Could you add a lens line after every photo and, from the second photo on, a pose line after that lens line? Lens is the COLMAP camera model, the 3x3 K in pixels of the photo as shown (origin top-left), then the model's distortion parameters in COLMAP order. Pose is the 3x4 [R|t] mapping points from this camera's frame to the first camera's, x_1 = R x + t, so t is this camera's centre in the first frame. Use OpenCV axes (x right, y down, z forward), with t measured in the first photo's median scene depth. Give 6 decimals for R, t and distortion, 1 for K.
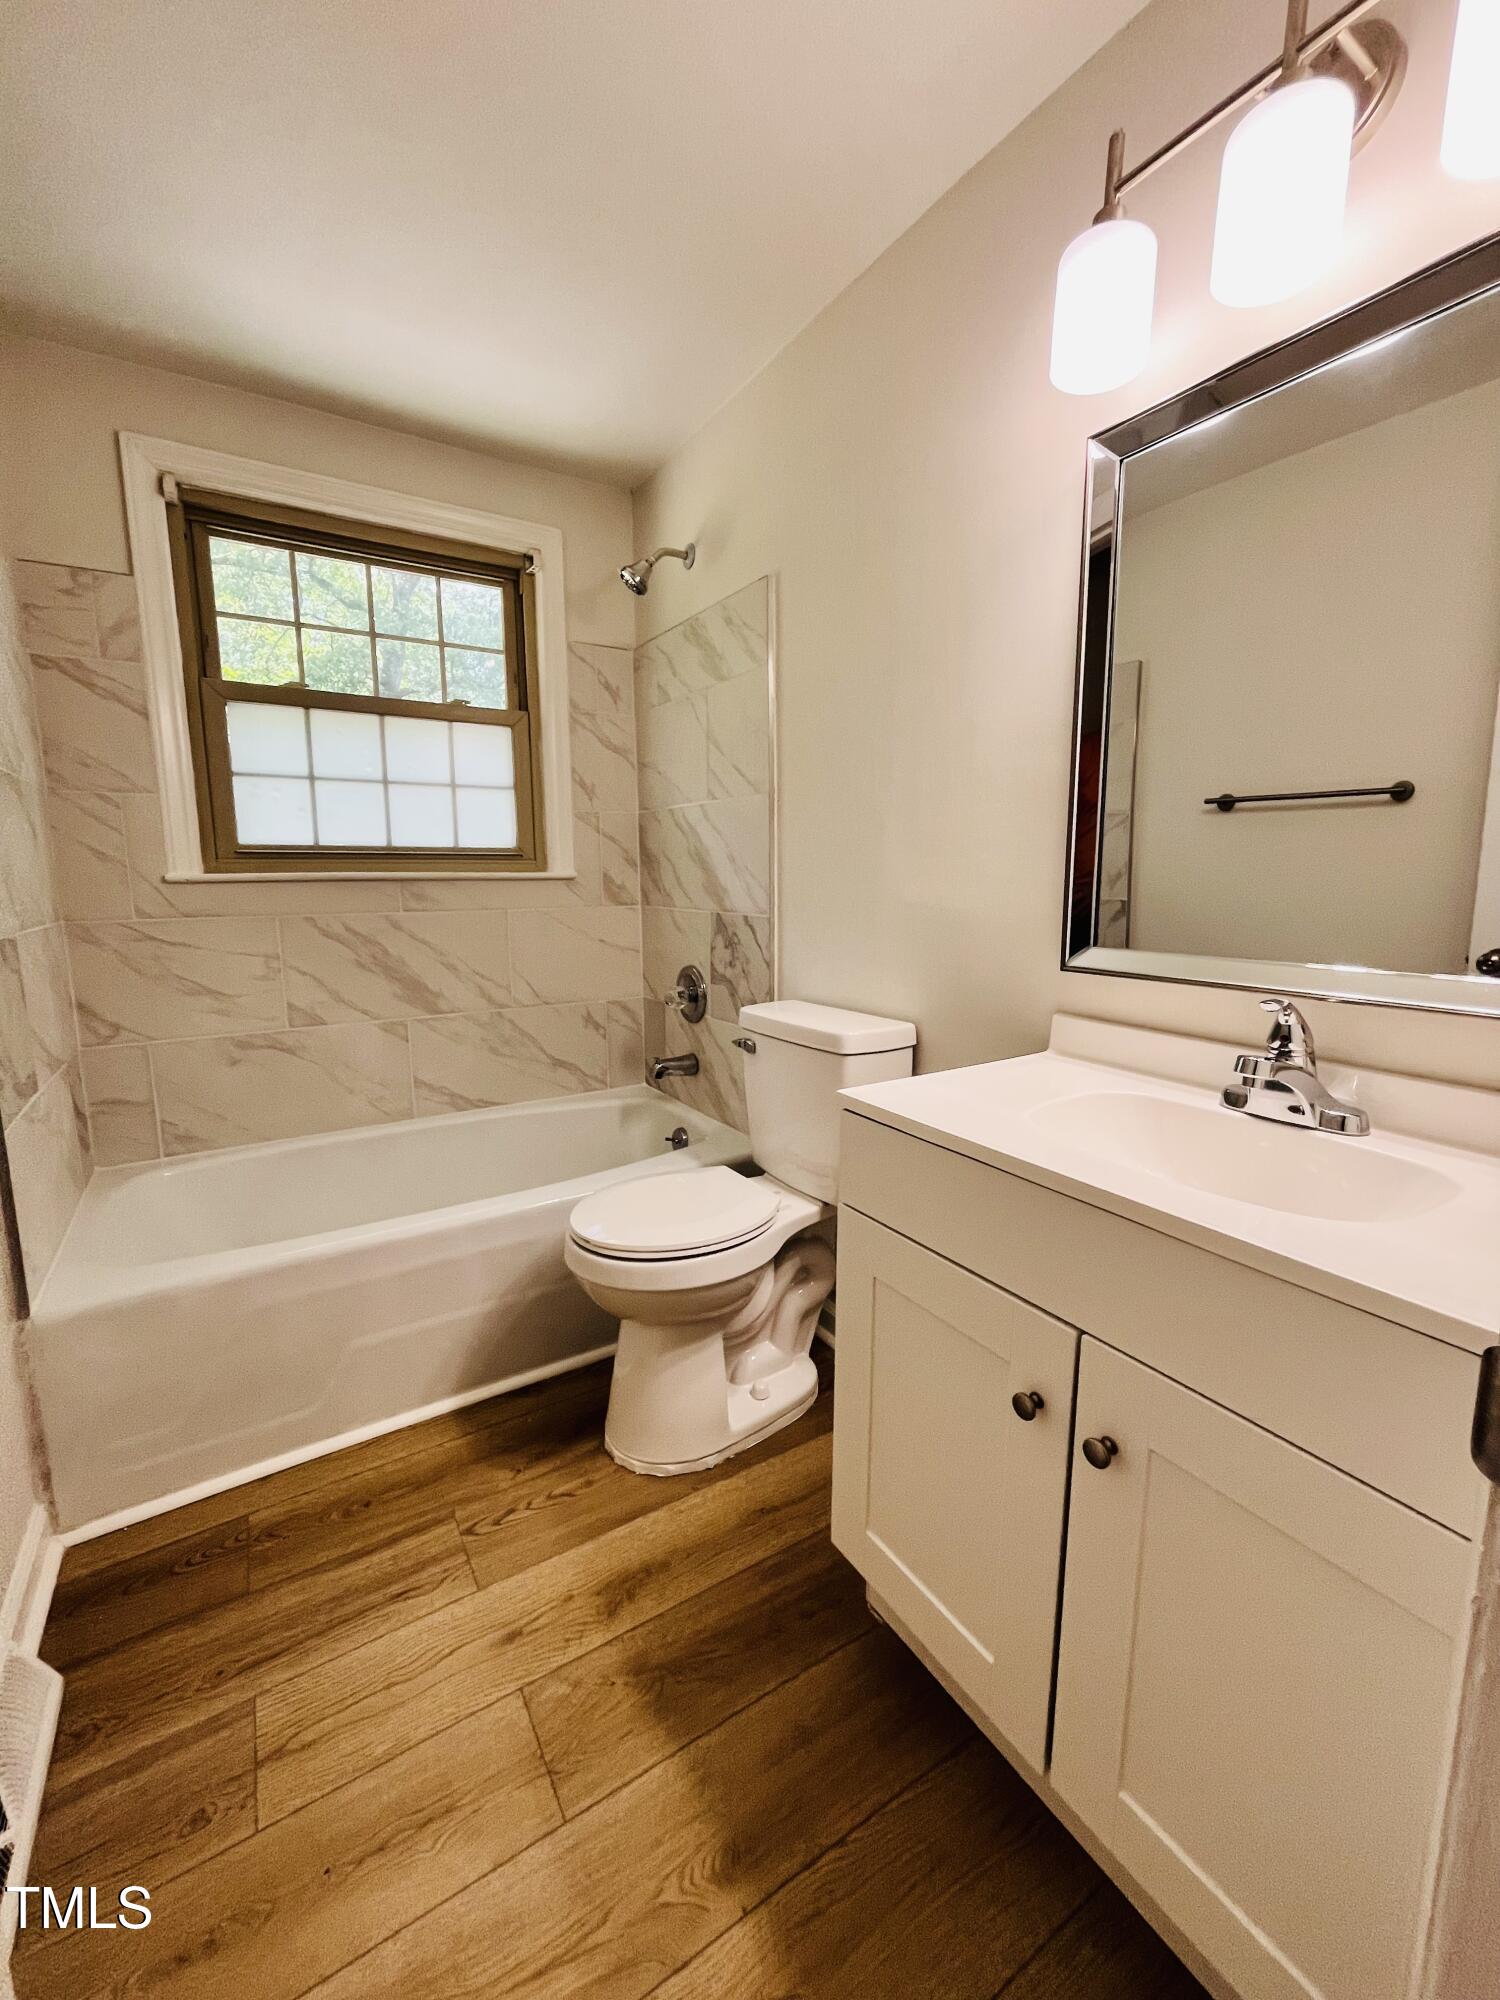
lens RADIAL K [[811.9, 0, 749.8], [0, 811.9, 998.0], [0, 0, 1]] dist [-0.001665, 0.000747]
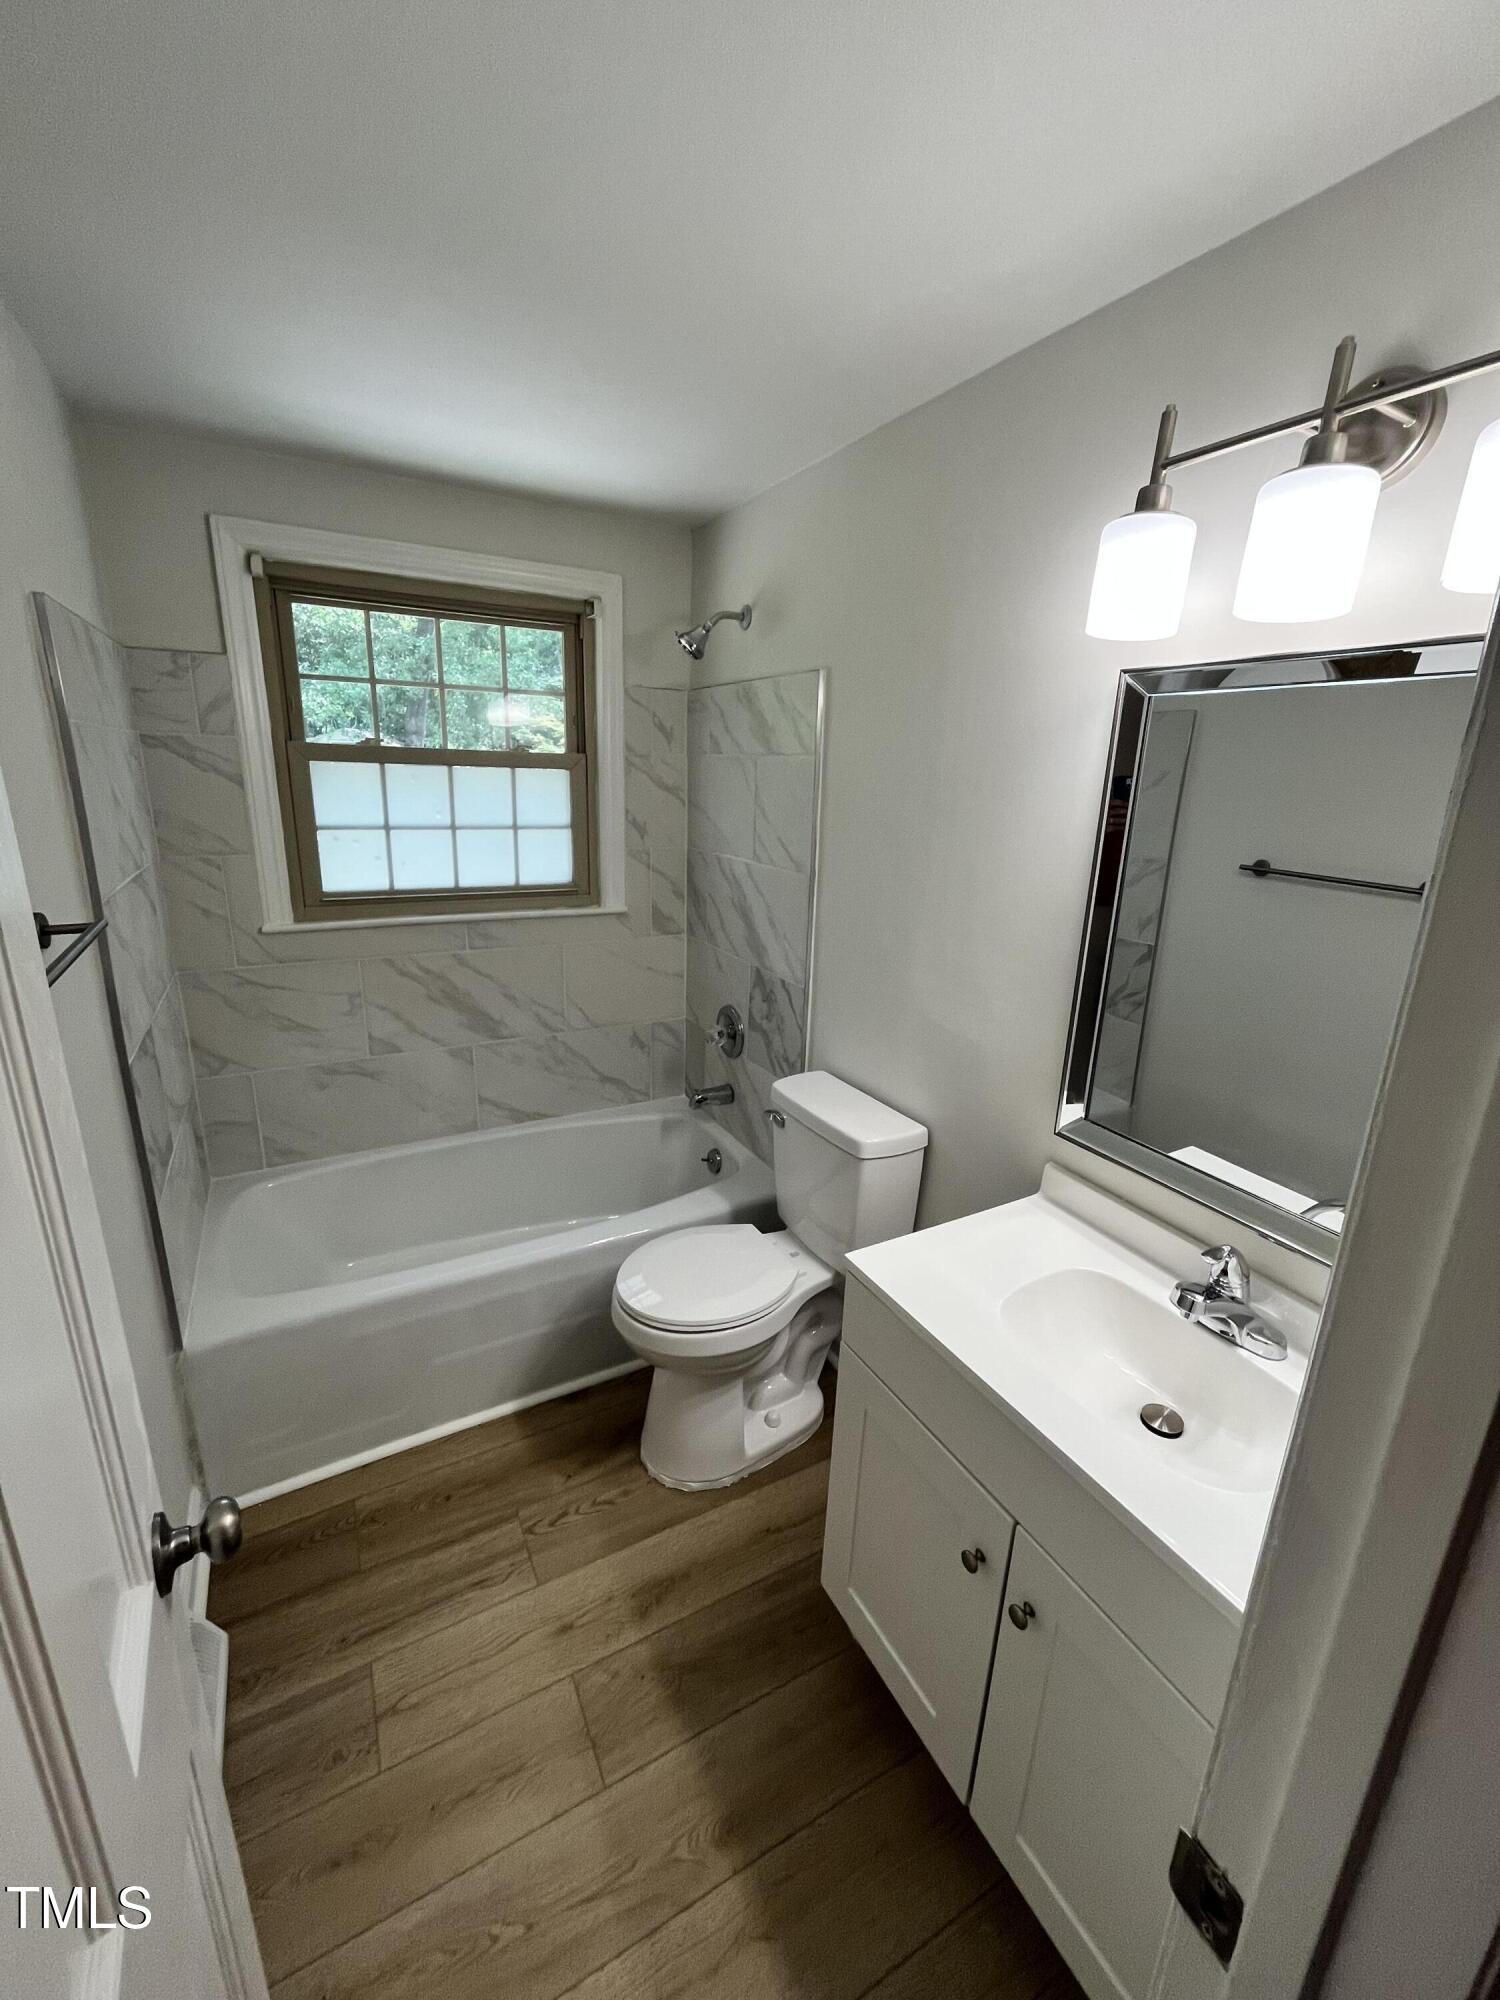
lens RADIAL K [[811.9, 0, 749.8], [0, 811.9, 995.8], [0, 0, 1]] dist [-0.001665, 0.000747]
pose [[0.997557, 0.051479, -0.047215, 0.003584], [-0.045258, 0.991186, 0.124507, -0.258174], [0.053208, -0.122066, 0.991095, -0.086965]]
